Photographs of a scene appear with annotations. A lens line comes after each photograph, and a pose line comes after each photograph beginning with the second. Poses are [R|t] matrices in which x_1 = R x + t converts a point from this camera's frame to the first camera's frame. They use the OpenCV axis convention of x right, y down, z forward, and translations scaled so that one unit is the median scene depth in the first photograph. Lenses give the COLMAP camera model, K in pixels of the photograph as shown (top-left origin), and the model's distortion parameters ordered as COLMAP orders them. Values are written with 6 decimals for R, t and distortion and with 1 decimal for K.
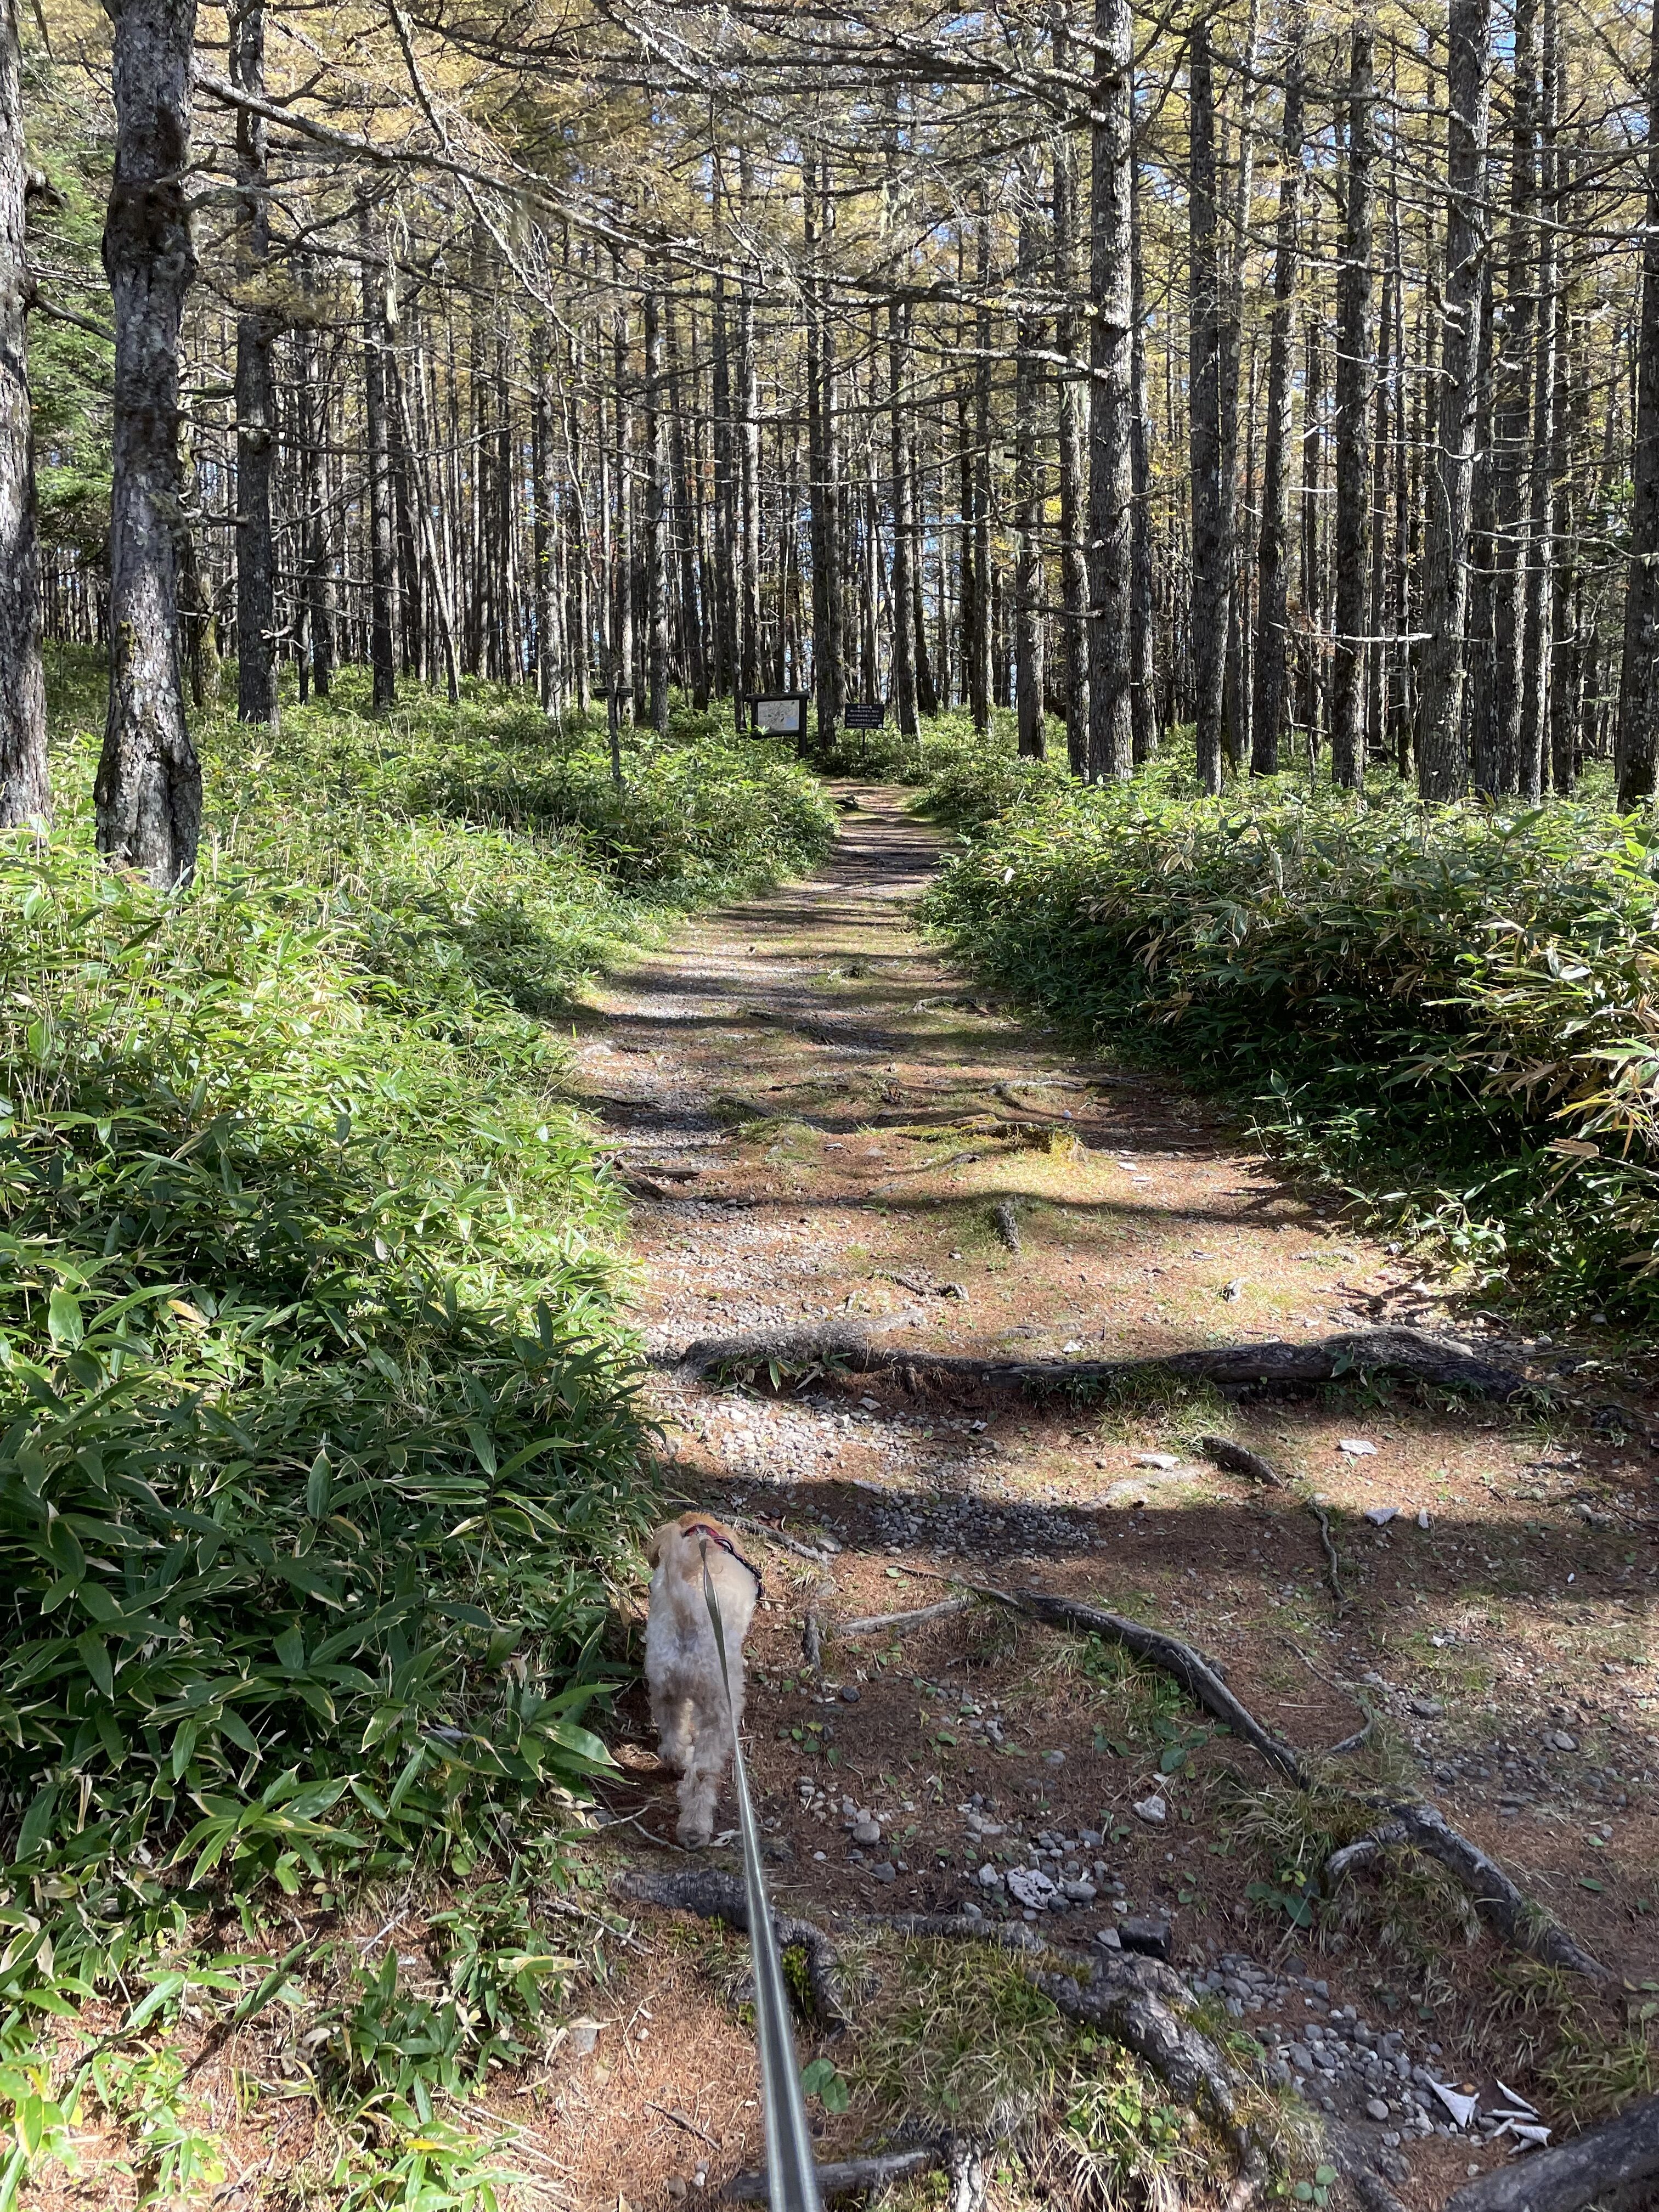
lens RADIAL K [[1671.4, 0, 822.2], [0, 1671.4, 1107.1], [0, 0, 1]] dist [0.010463, 0.003839]
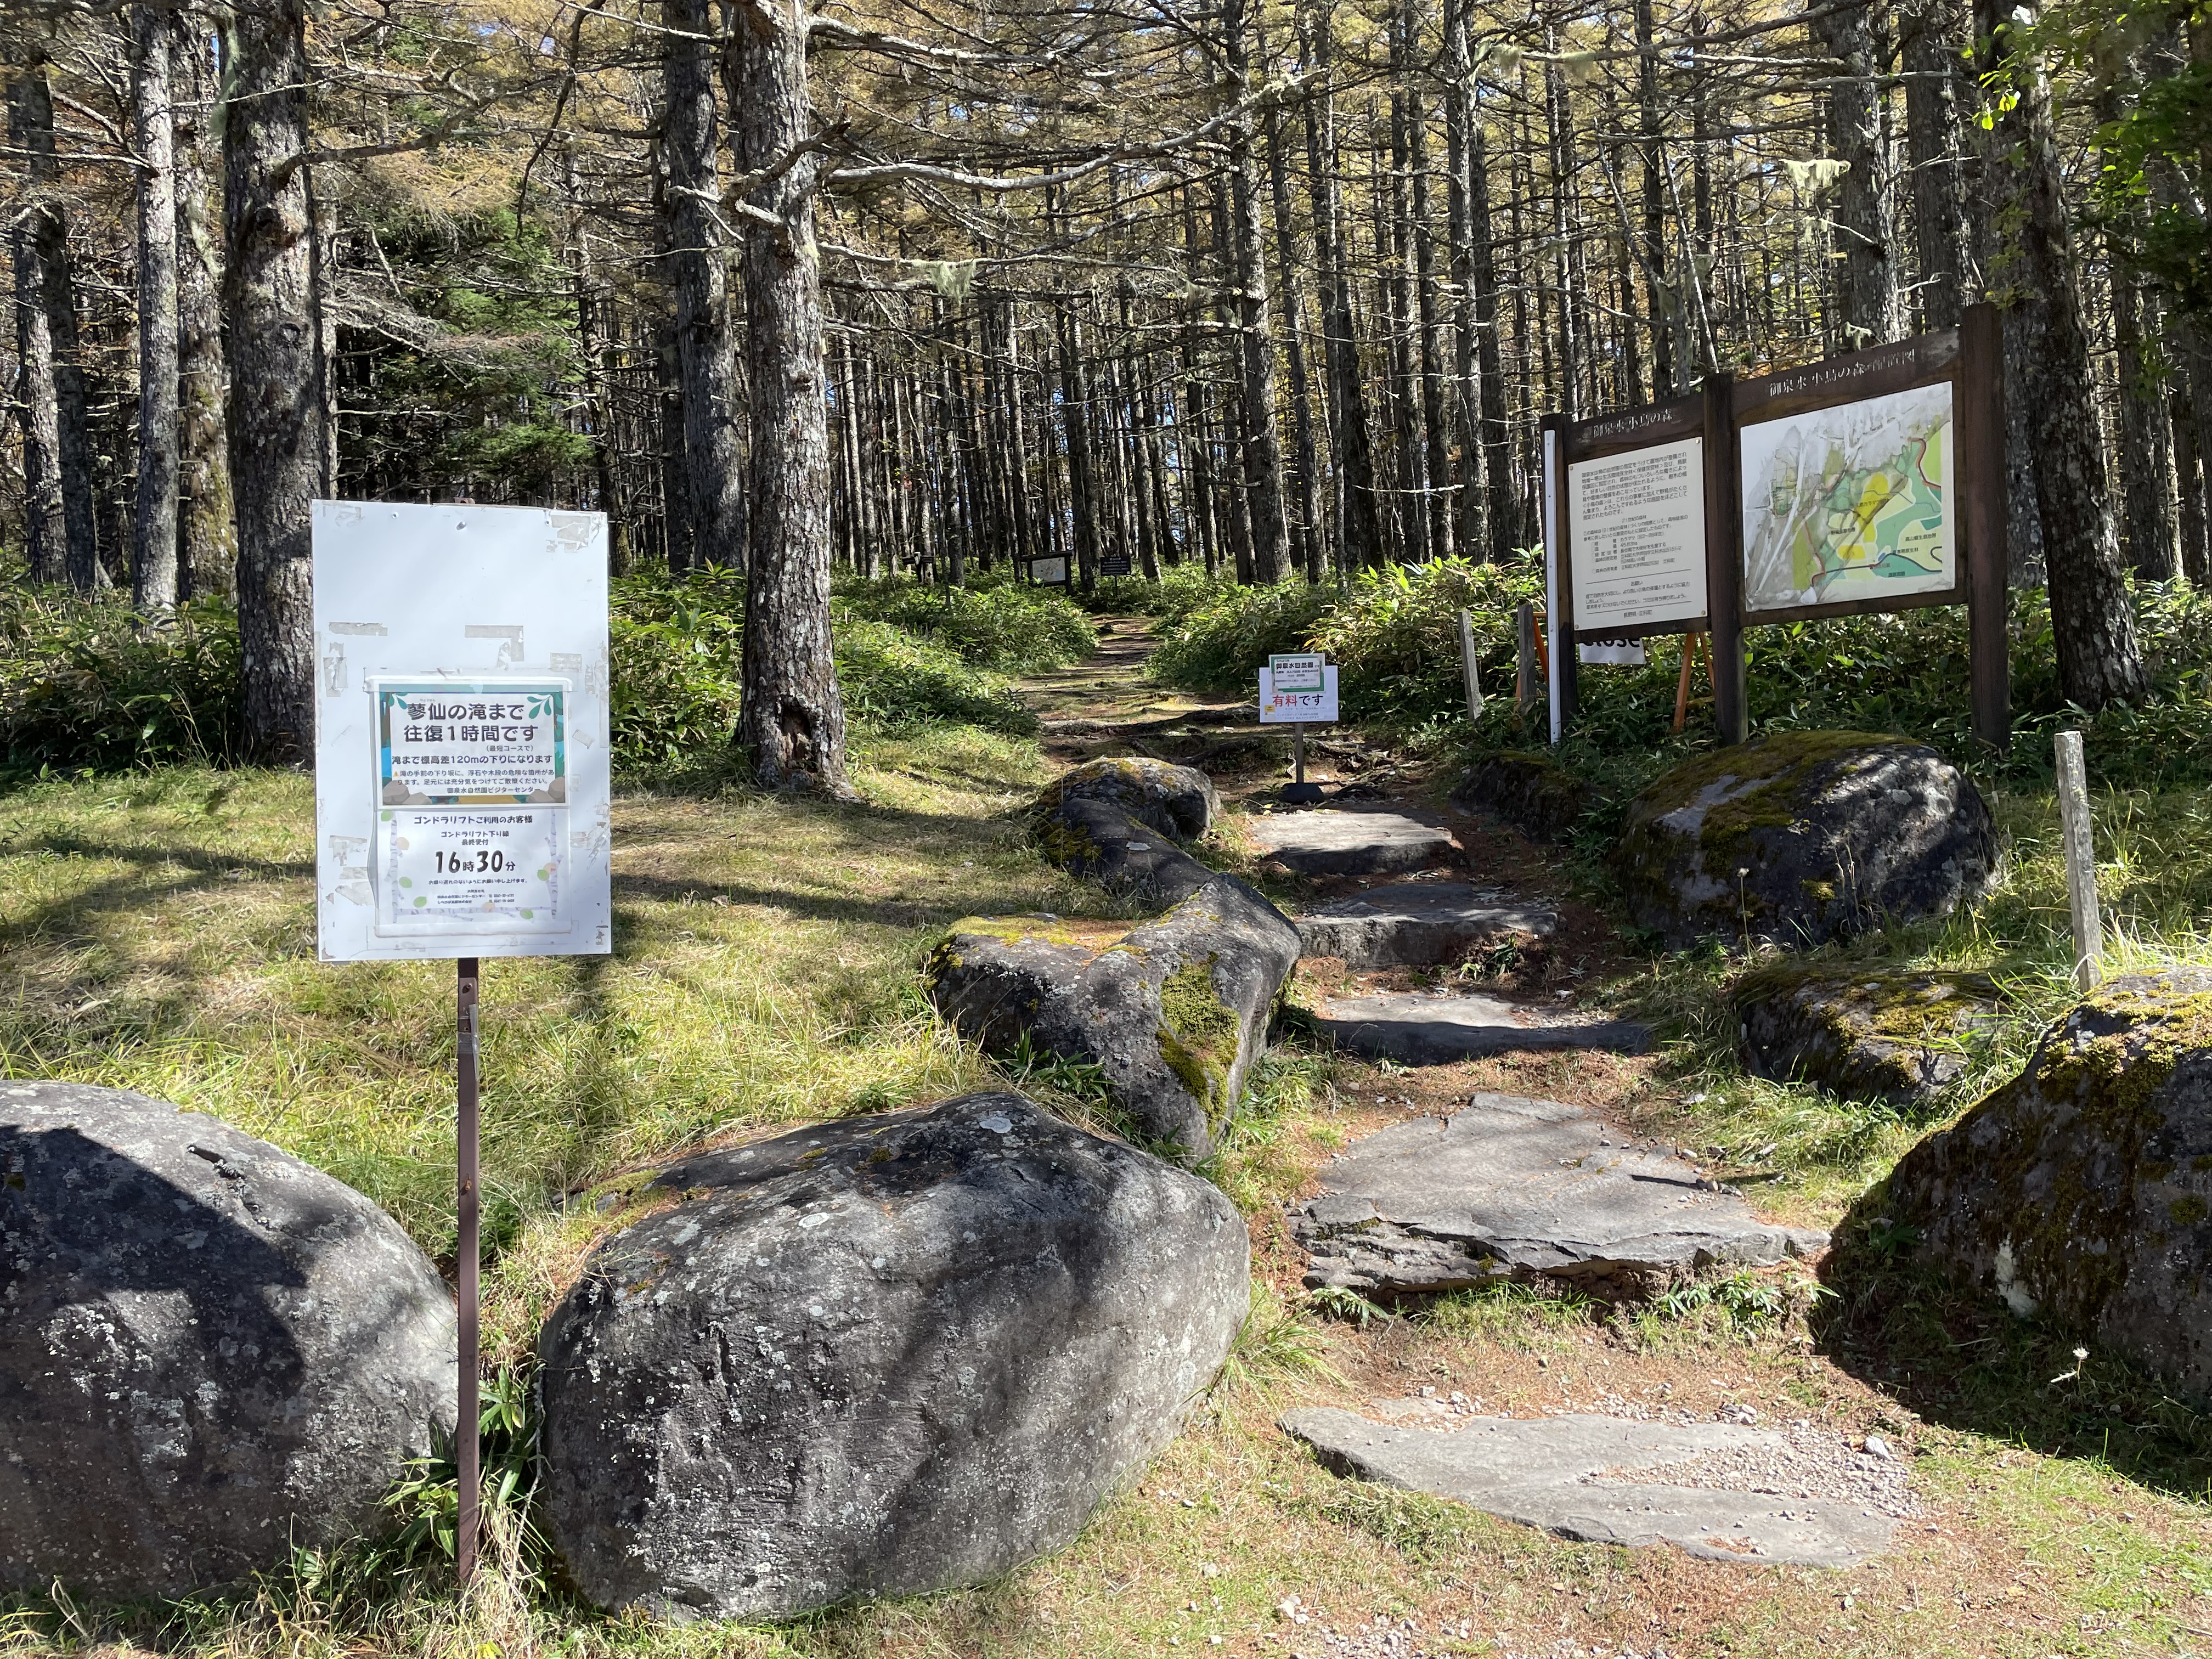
lens RADIAL K [[1671.4, 0, 1111.0], [0, 1671.4, 828.8], [0, 0, 1]] dist [0.010463, 0.003839]
pose [[0.997901, -0.064616, 0.004242, 0.003319], [0.064747, 0.994592, -0.081204, 0.074278], [0.001028, 0.081308, 0.996688, -0.275825]]
